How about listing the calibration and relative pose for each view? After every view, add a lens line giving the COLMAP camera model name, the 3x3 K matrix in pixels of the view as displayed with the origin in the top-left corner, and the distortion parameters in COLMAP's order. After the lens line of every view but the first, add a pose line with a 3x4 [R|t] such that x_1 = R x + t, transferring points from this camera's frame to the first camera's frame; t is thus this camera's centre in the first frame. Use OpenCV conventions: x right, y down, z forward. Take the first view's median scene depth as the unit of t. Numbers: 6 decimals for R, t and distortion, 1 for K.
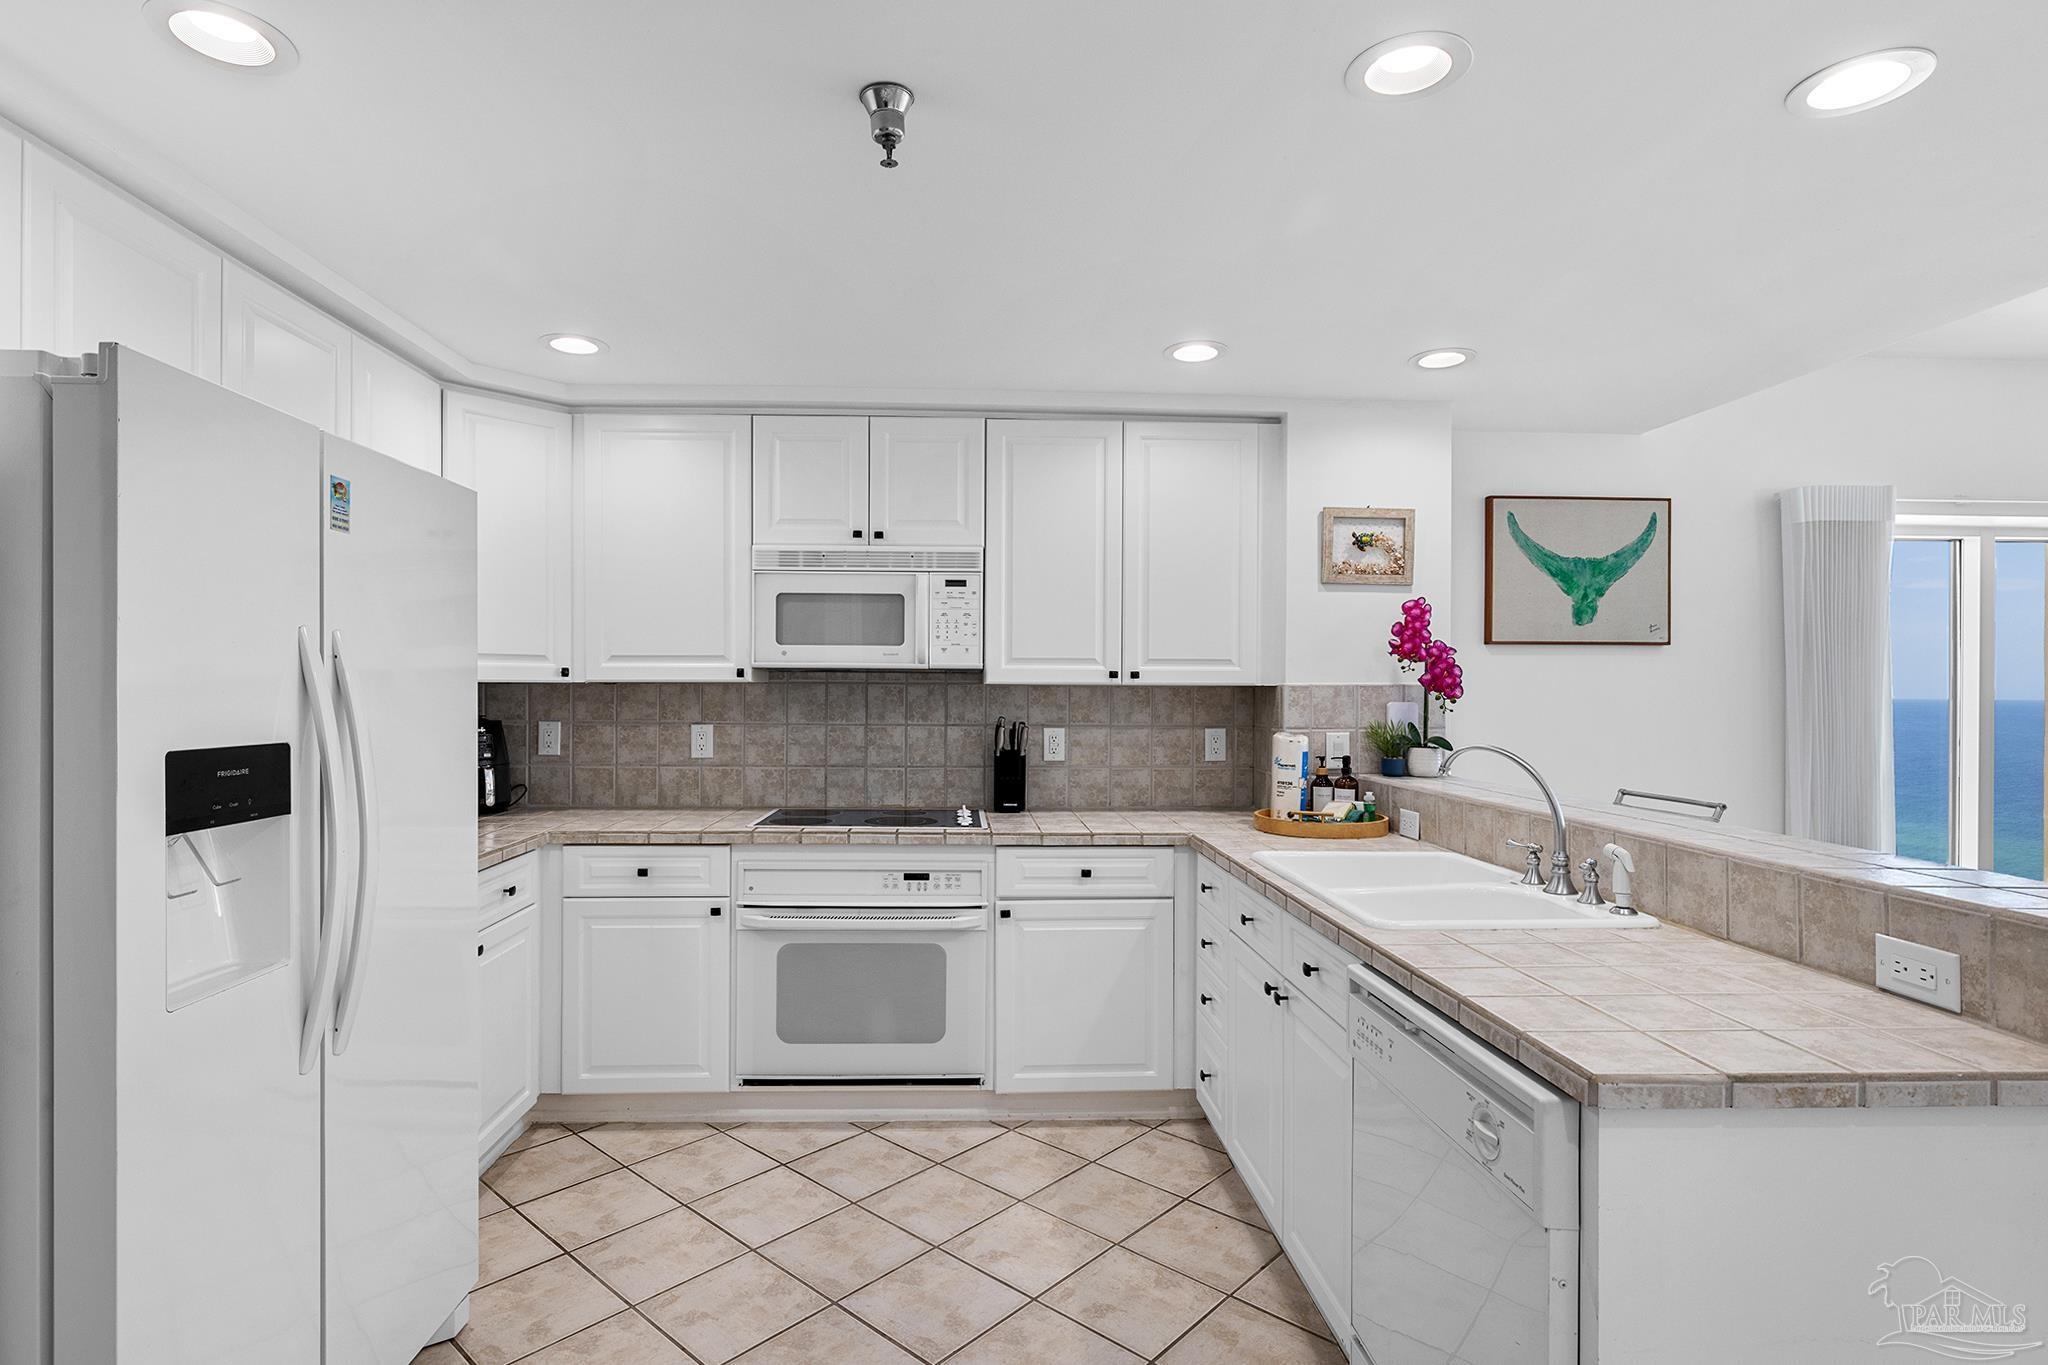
lens RADIAL K [[1061.0, 0, 1022.9], [0, 1061.0, 666.3], [0, 0, 1]] dist [-0.001344, 0.000743]
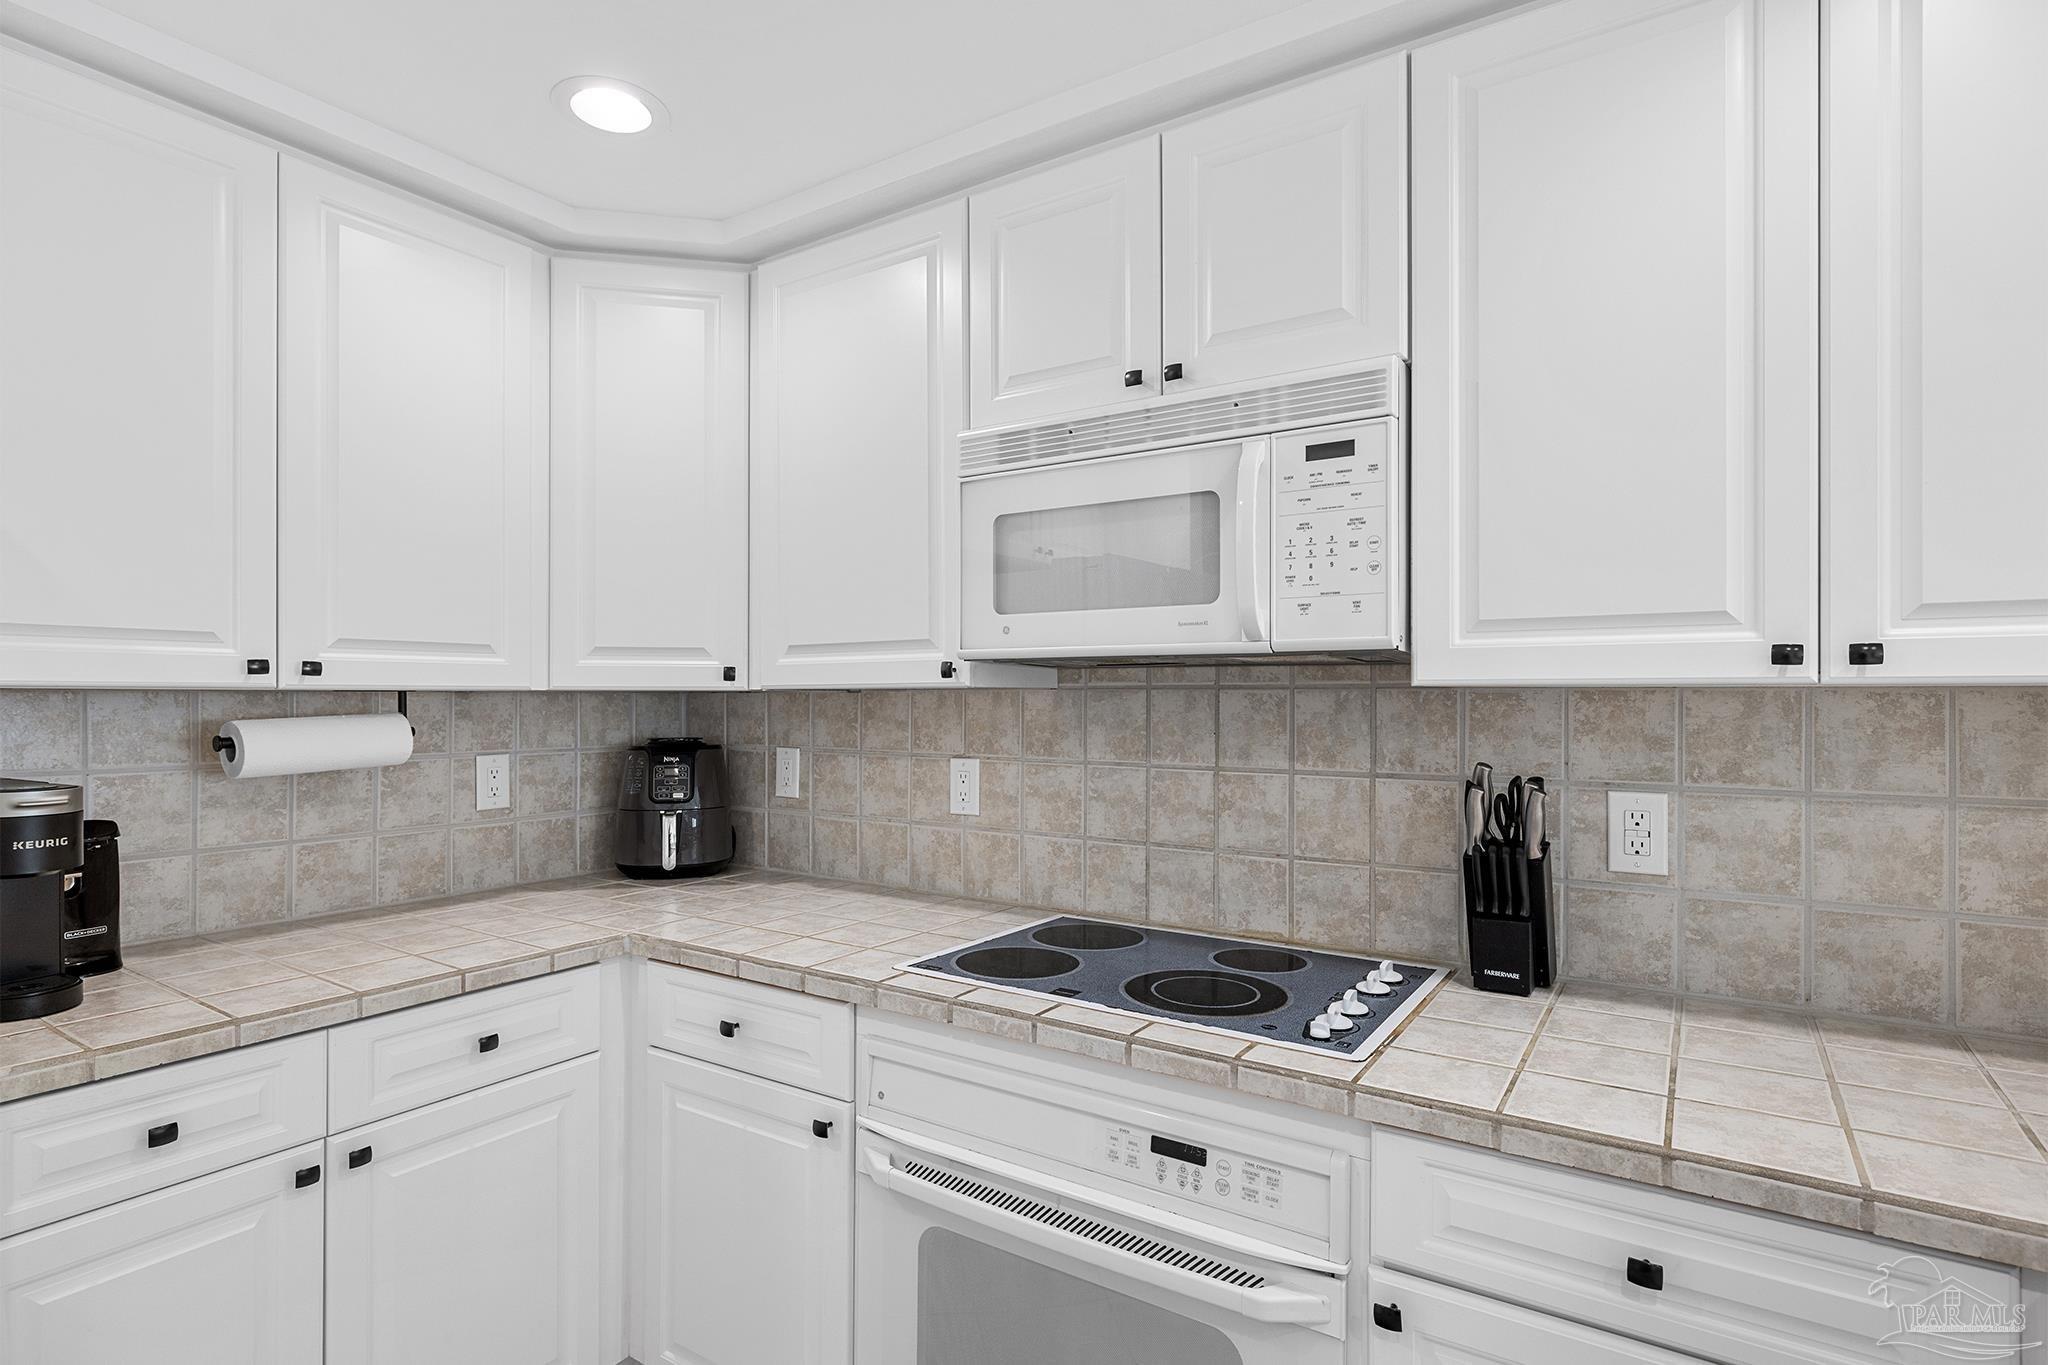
lens RADIAL K [[1075.5, 0, 1024.1], [0, 1075.5, 693.3], [0, 0, 1]] dist [-0.000269, -0.000146]
pose [[0.804914, -0.006089, -0.593361, 0.086475], [0.015331, 0.999827, 0.010536, 0.011992], [0.593194, -0.017577, 0.804868, 0.533776]]
